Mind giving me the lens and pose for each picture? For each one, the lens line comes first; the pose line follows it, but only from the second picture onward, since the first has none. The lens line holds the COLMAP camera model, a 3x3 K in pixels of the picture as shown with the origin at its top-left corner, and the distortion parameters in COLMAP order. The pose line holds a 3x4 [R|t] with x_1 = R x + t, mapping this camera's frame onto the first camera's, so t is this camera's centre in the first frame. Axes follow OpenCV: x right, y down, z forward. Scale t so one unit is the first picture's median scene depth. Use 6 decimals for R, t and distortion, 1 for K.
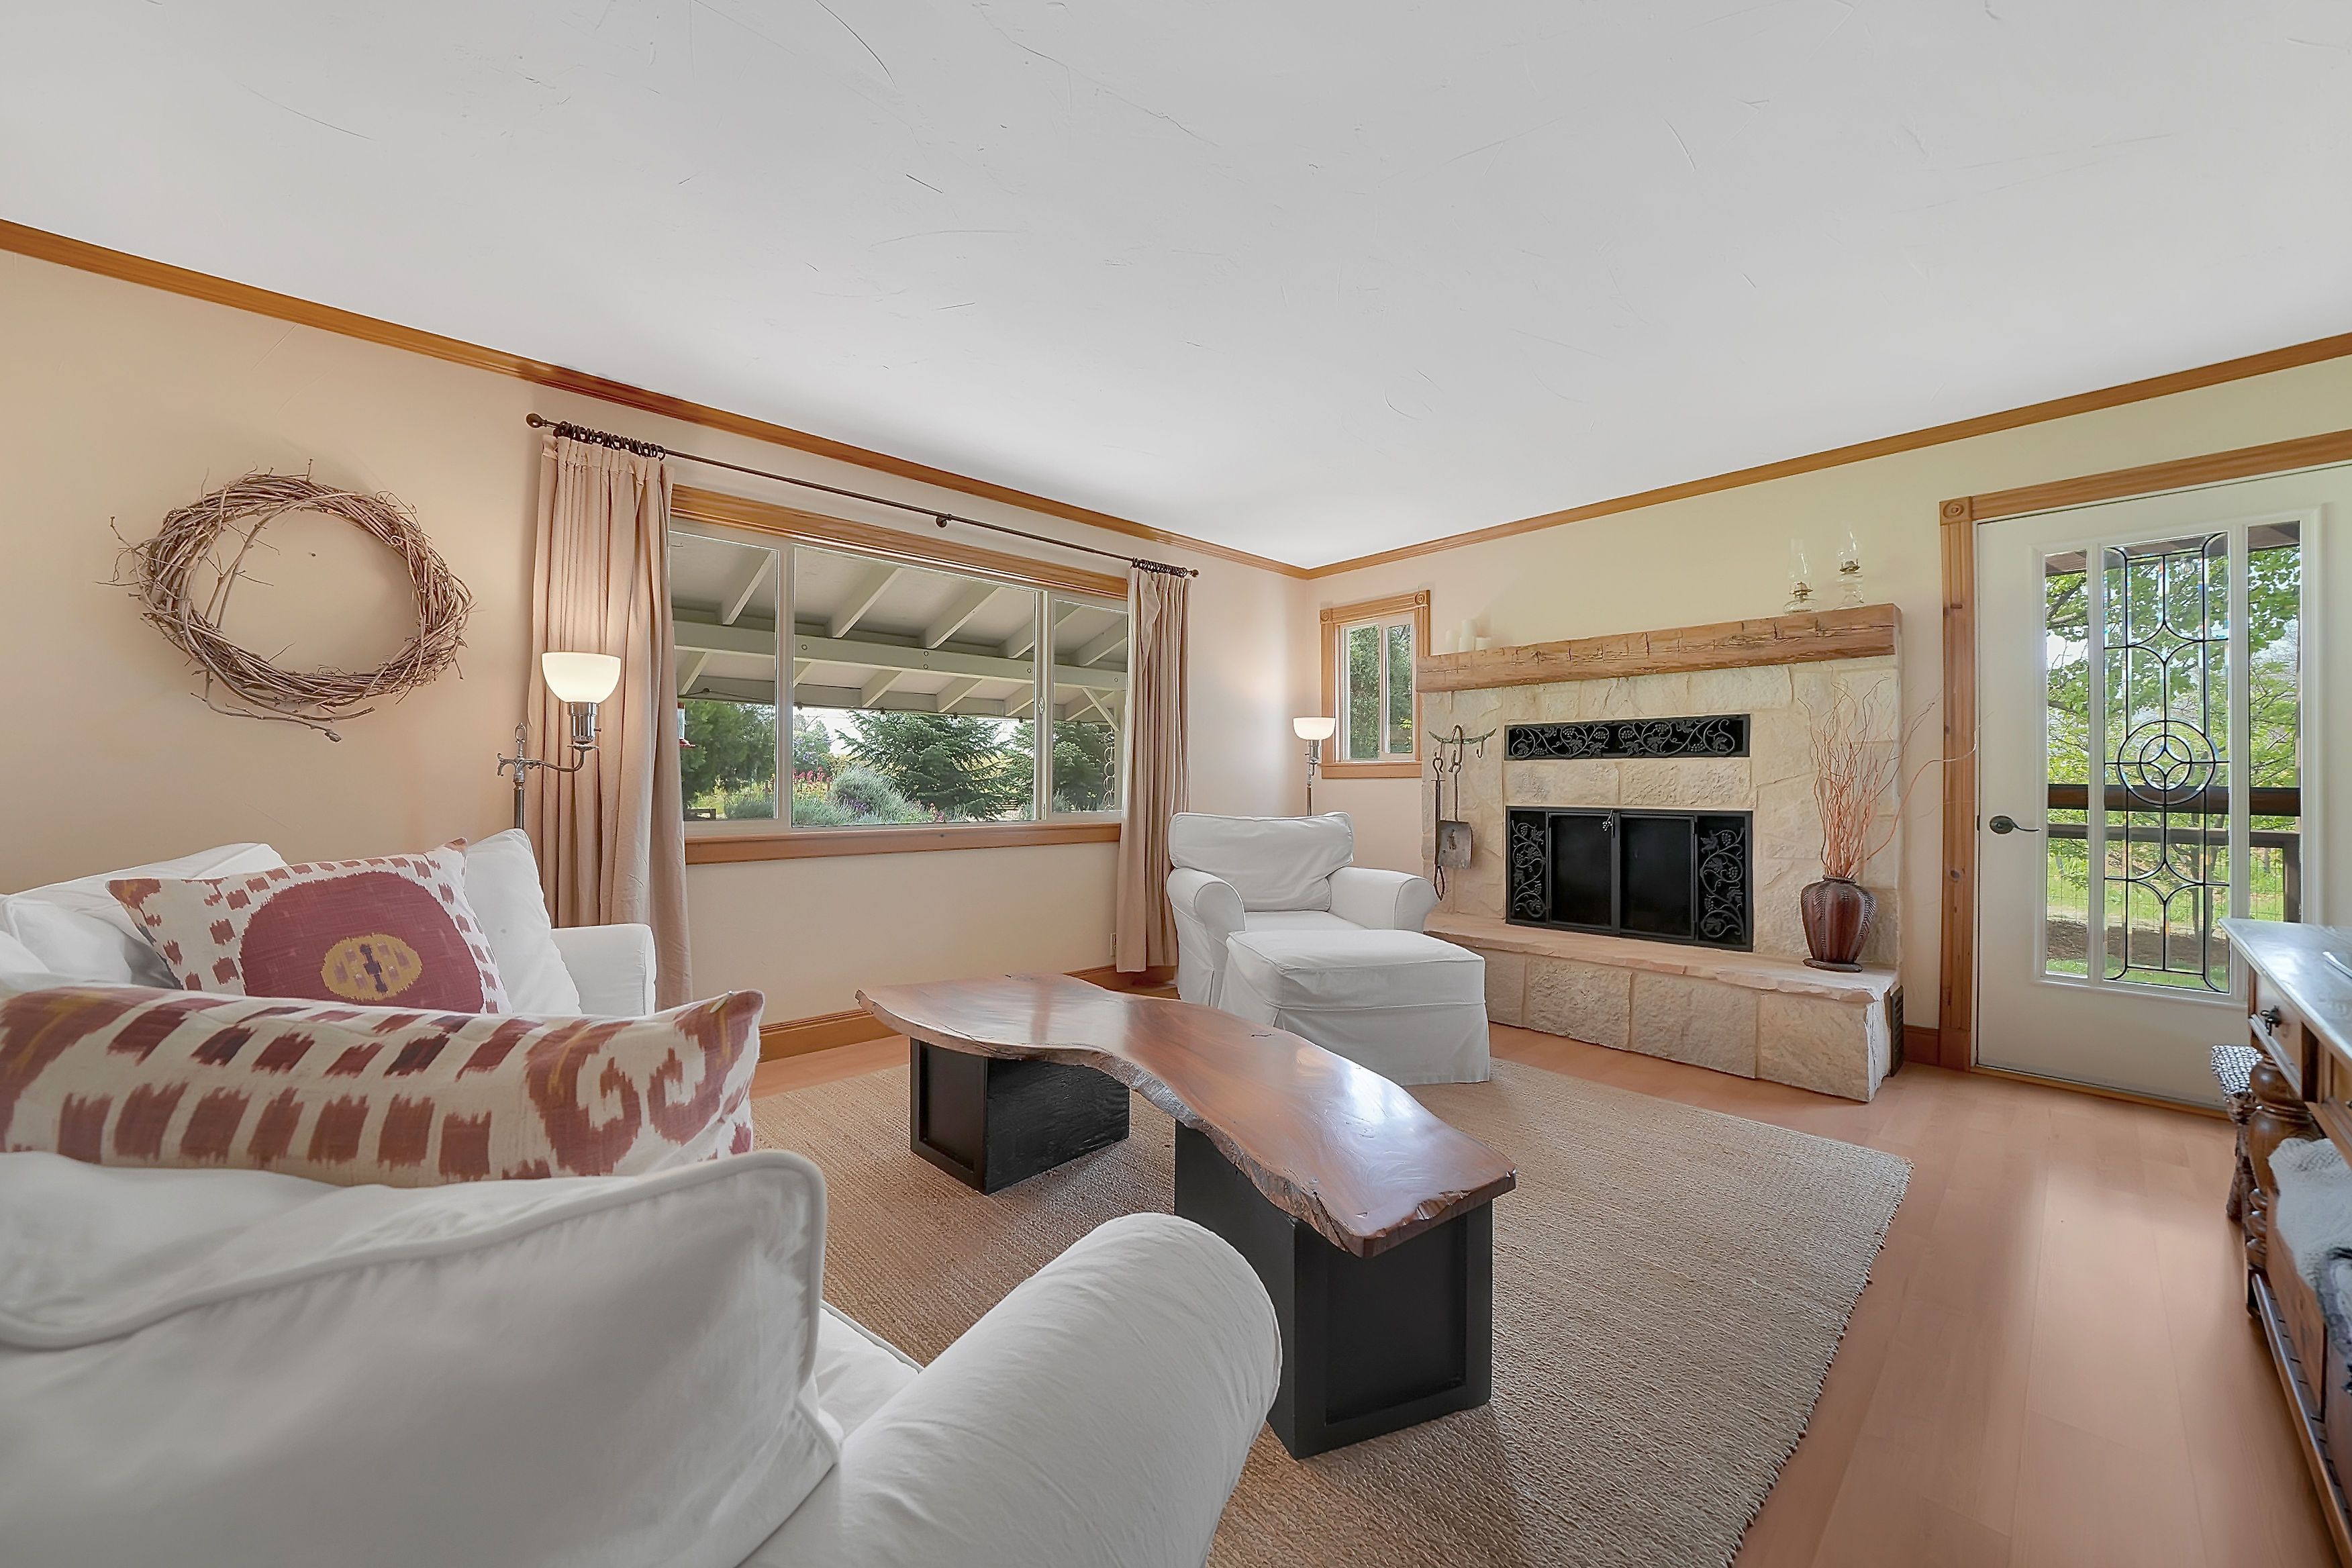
lens RADIAL K [[830.3, 0, 1165.2], [0, 830.3, 781.7], [0, 0, 1]] dist [-0.027536, 0.002181]
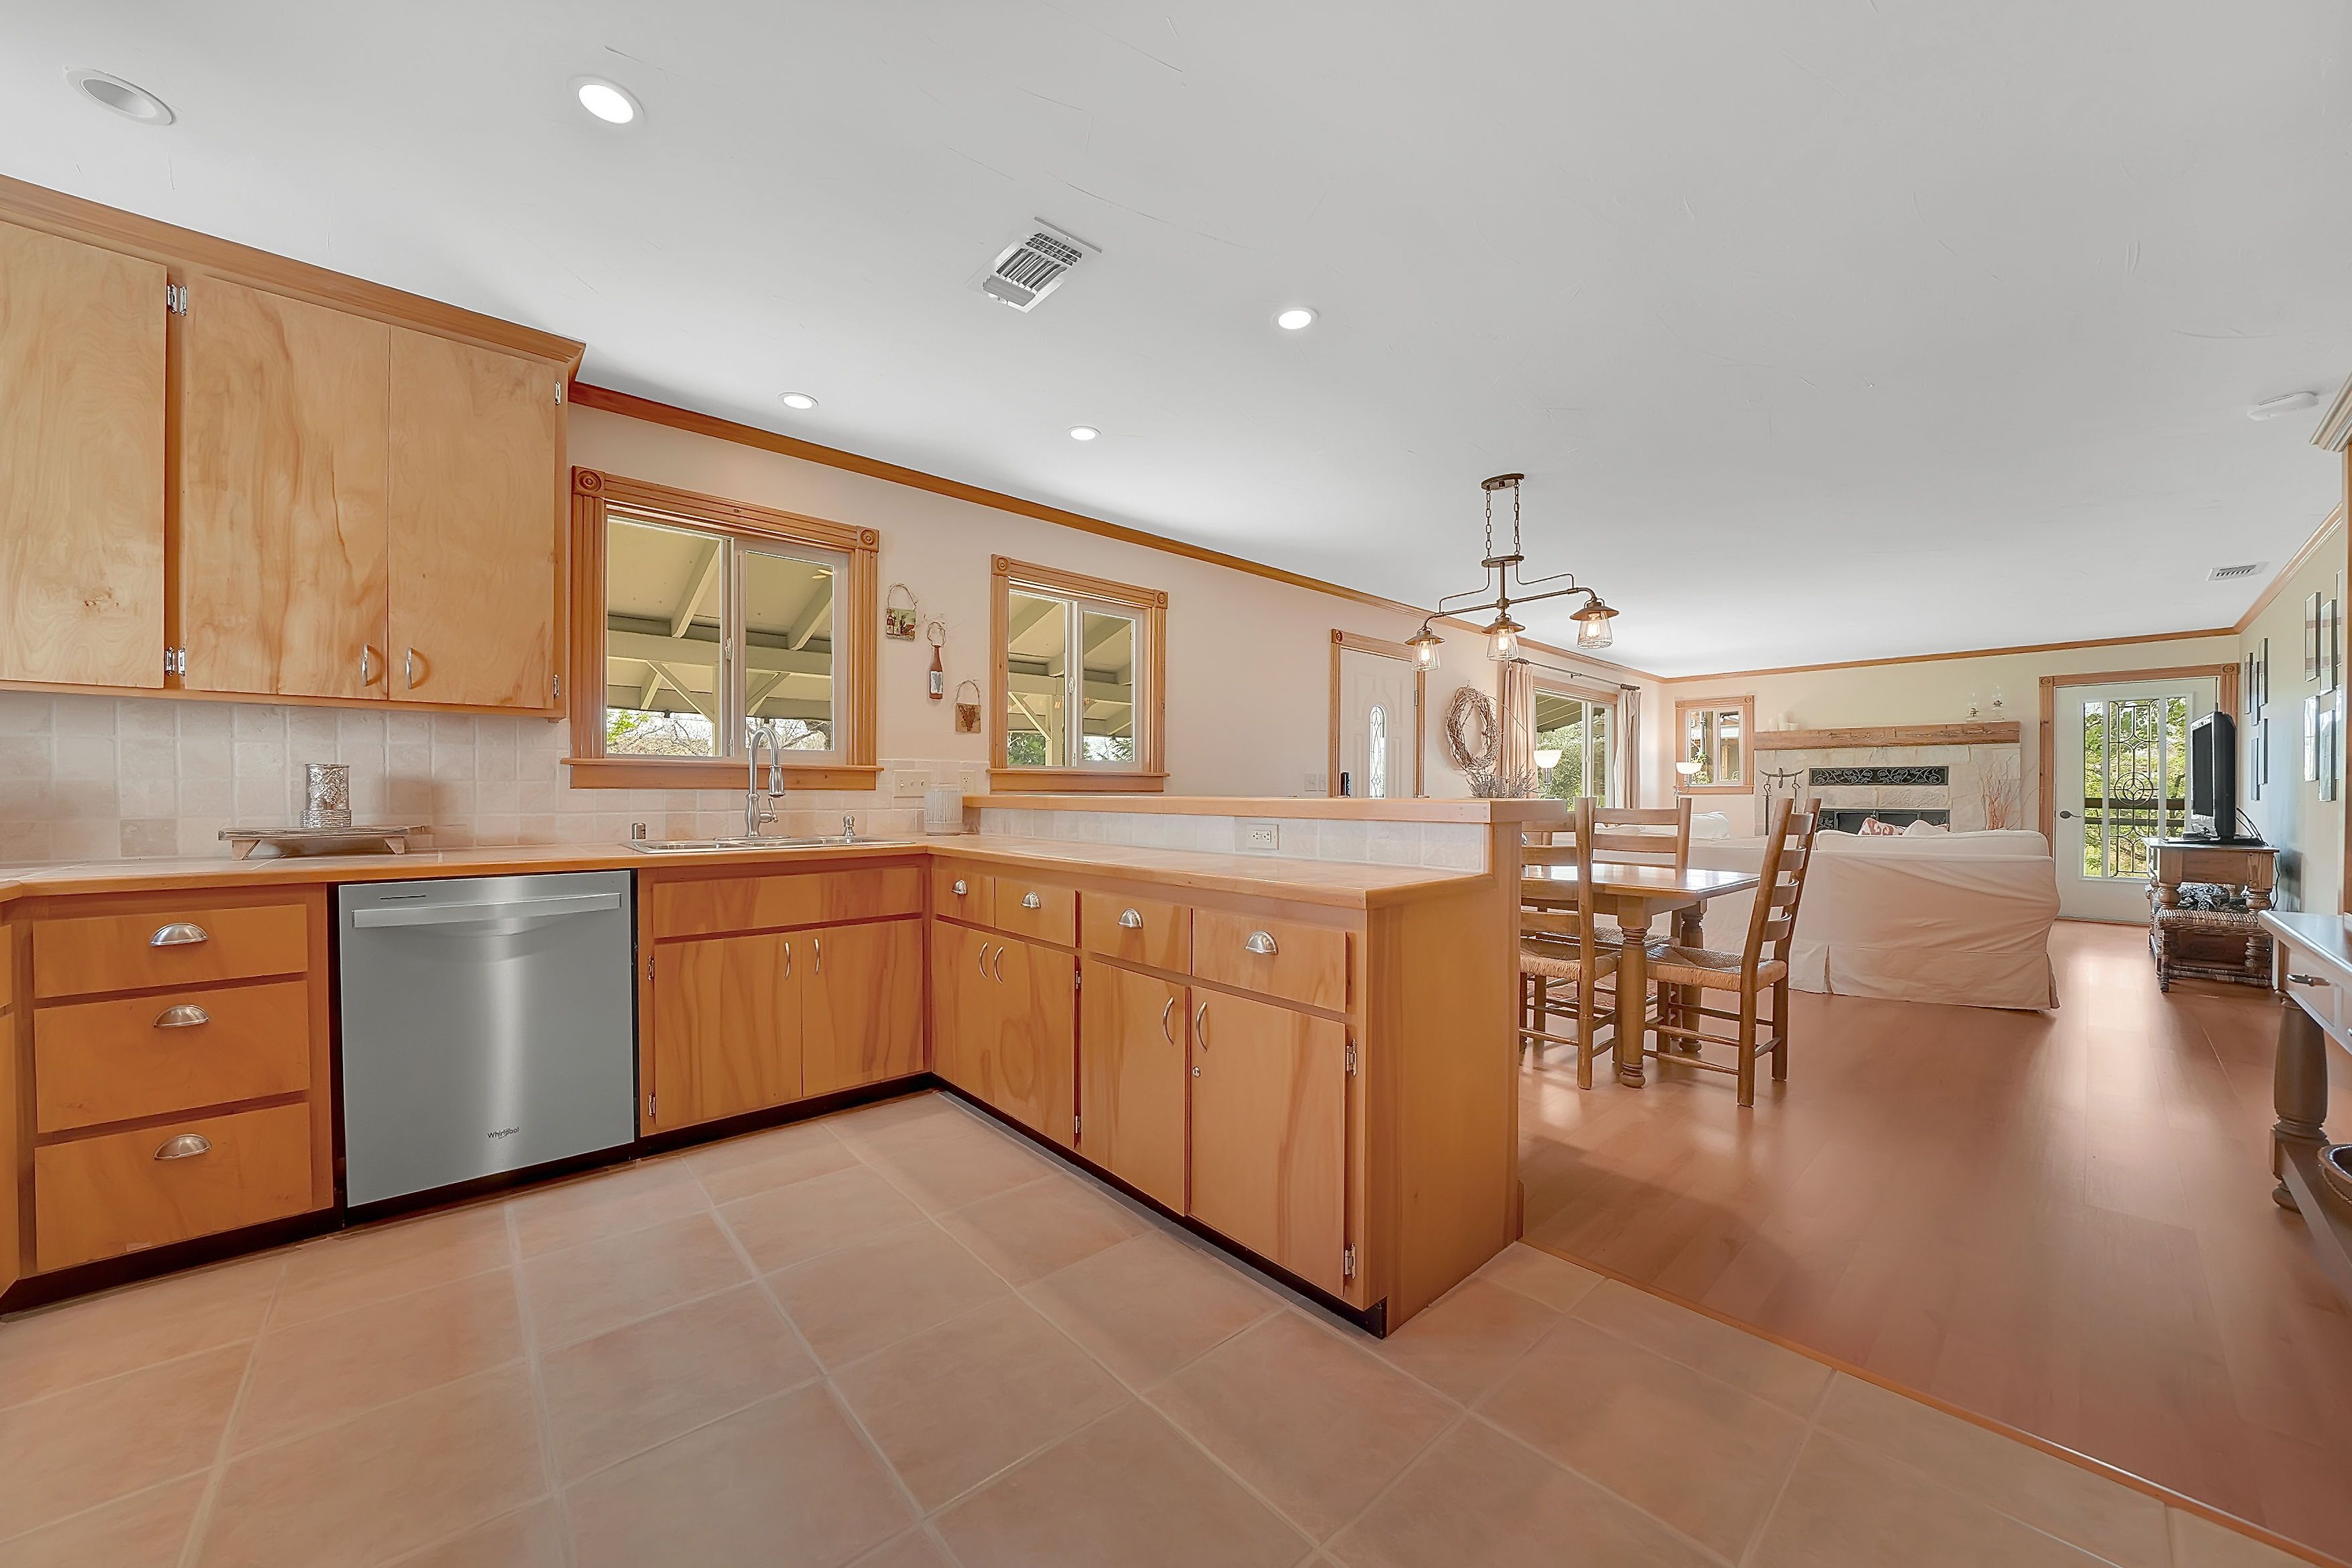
lens RADIAL K [[830.3, 0, 1150.5], [0, 830.3, 802.2], [0, 0, 1]] dist [-0.027536, 0.002181]
pose [[0.999834, -0.000032, -0.018199, -1.342842], [0.000190, 0.999963, 0.008651, -0.003876], [0.018198, -0.008653, 0.999797, -1.177974]]
